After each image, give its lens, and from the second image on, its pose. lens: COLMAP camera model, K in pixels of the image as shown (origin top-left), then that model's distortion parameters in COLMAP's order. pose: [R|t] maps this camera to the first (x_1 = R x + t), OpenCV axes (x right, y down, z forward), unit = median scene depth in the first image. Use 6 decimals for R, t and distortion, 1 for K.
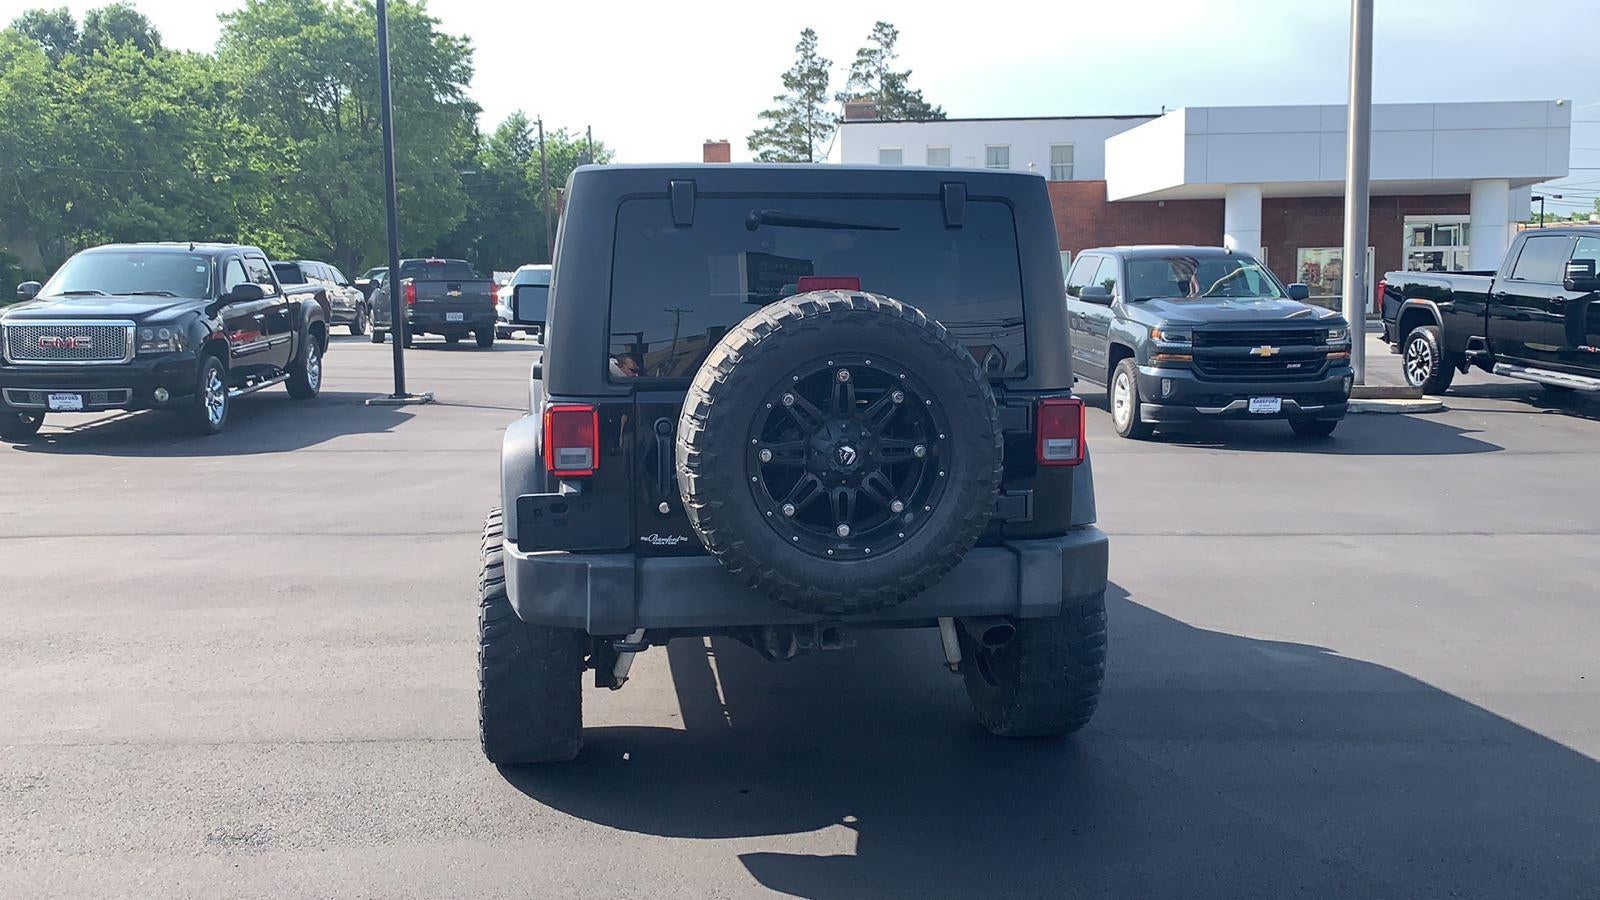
lens RADIAL K [[1405.4, 0, 800.0], [0, 1405.4, 450.0], [0, 0, 1]] dist [-0.014146, -0.007424]
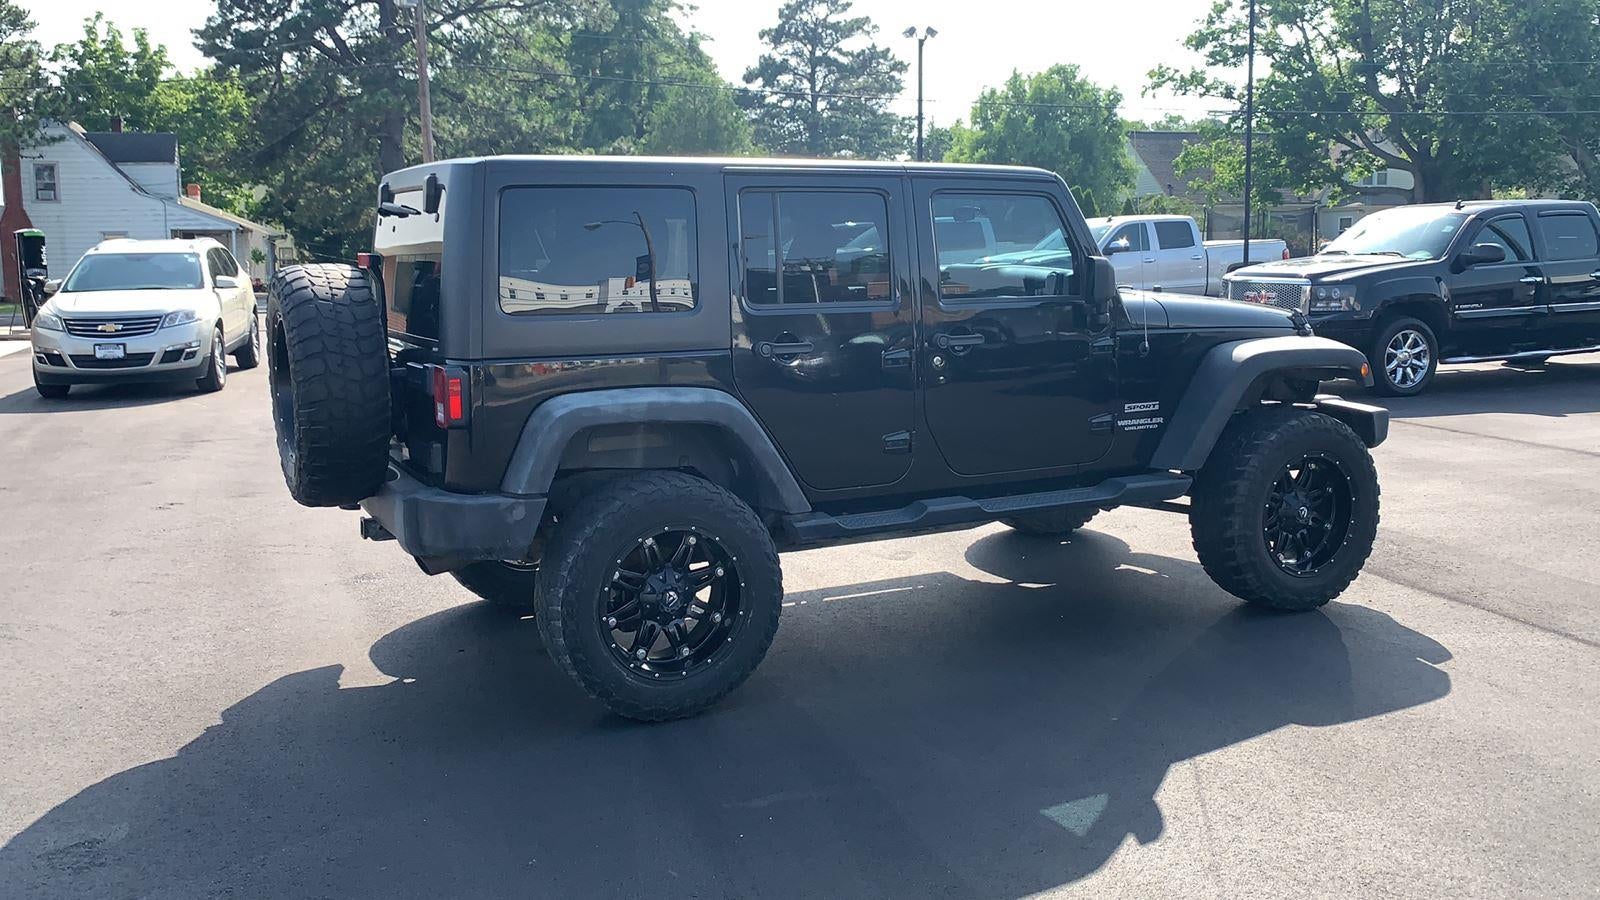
lens RADIAL K [[1397.2, 0, 769.7], [0, 1397.2, 436.5], [0, 0, 1]] dist [0.099697, -0.245032]
pose [[0.284126, 0.128737, -0.950105, 0.202290], [-0.106886, 0.989021, 0.102046, -0.018852], [0.952810, 0.072559, 0.294767, 0.140655]]
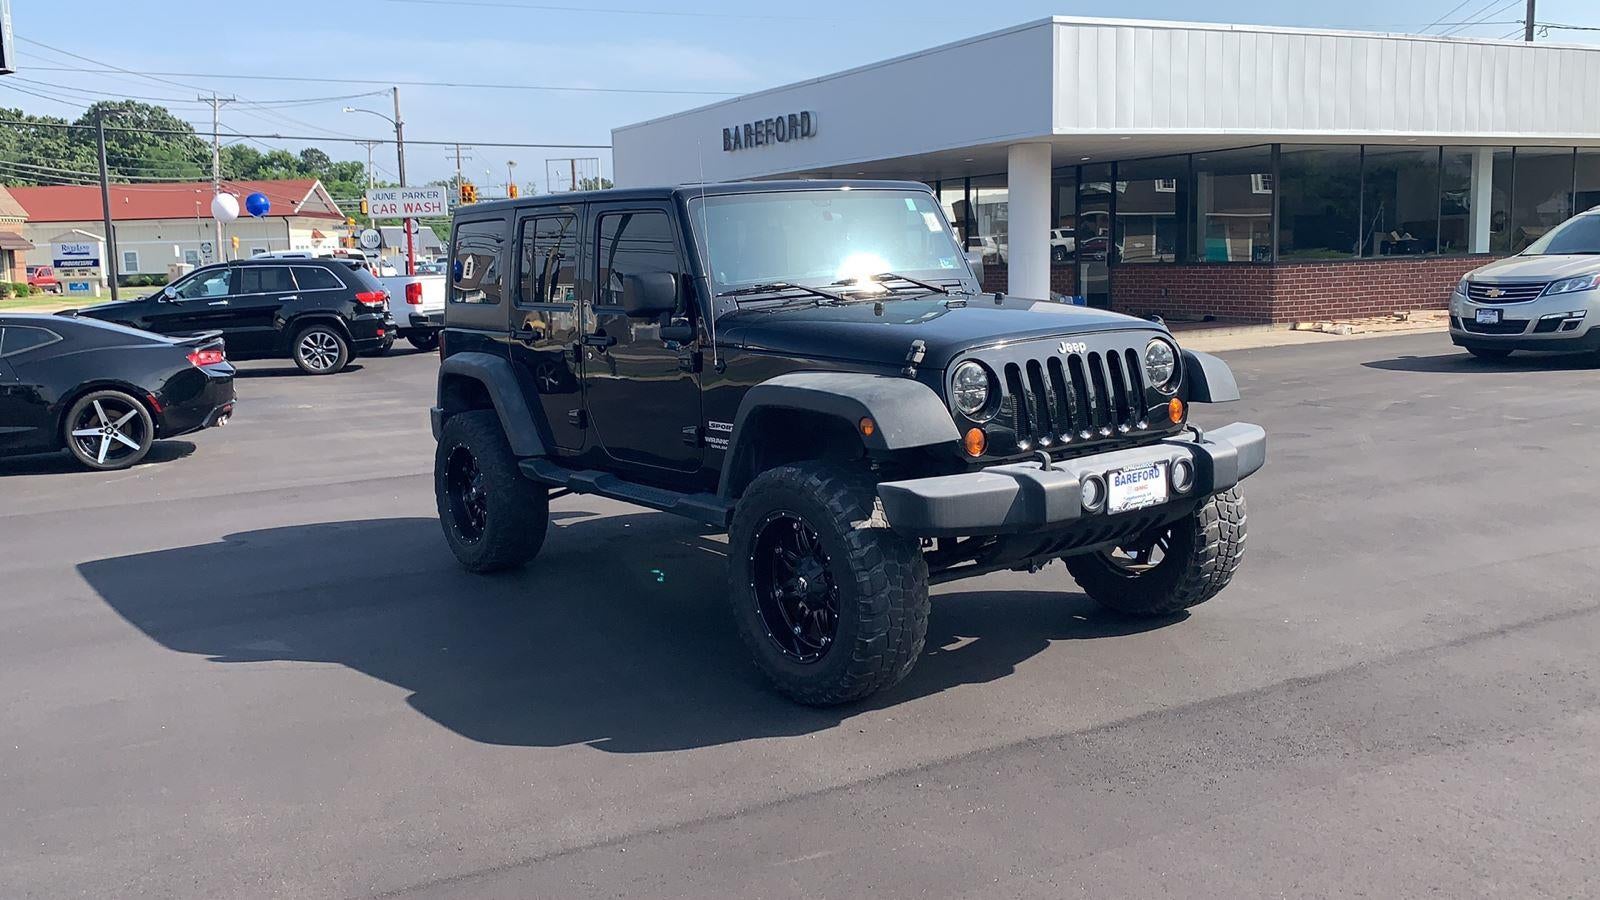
lens RADIAL K [[1386.0, 0, 772.0], [0, 1386.0, 449.1], [0, 0, 1]] dist [0.112555, -0.219981]
pose [[-0.902570, 0.097893, -0.419267, 0.092775], [-0.013901, 0.966674, 0.255631, -0.057246], [0.430319, 0.236554, -0.871130, 0.443175]]
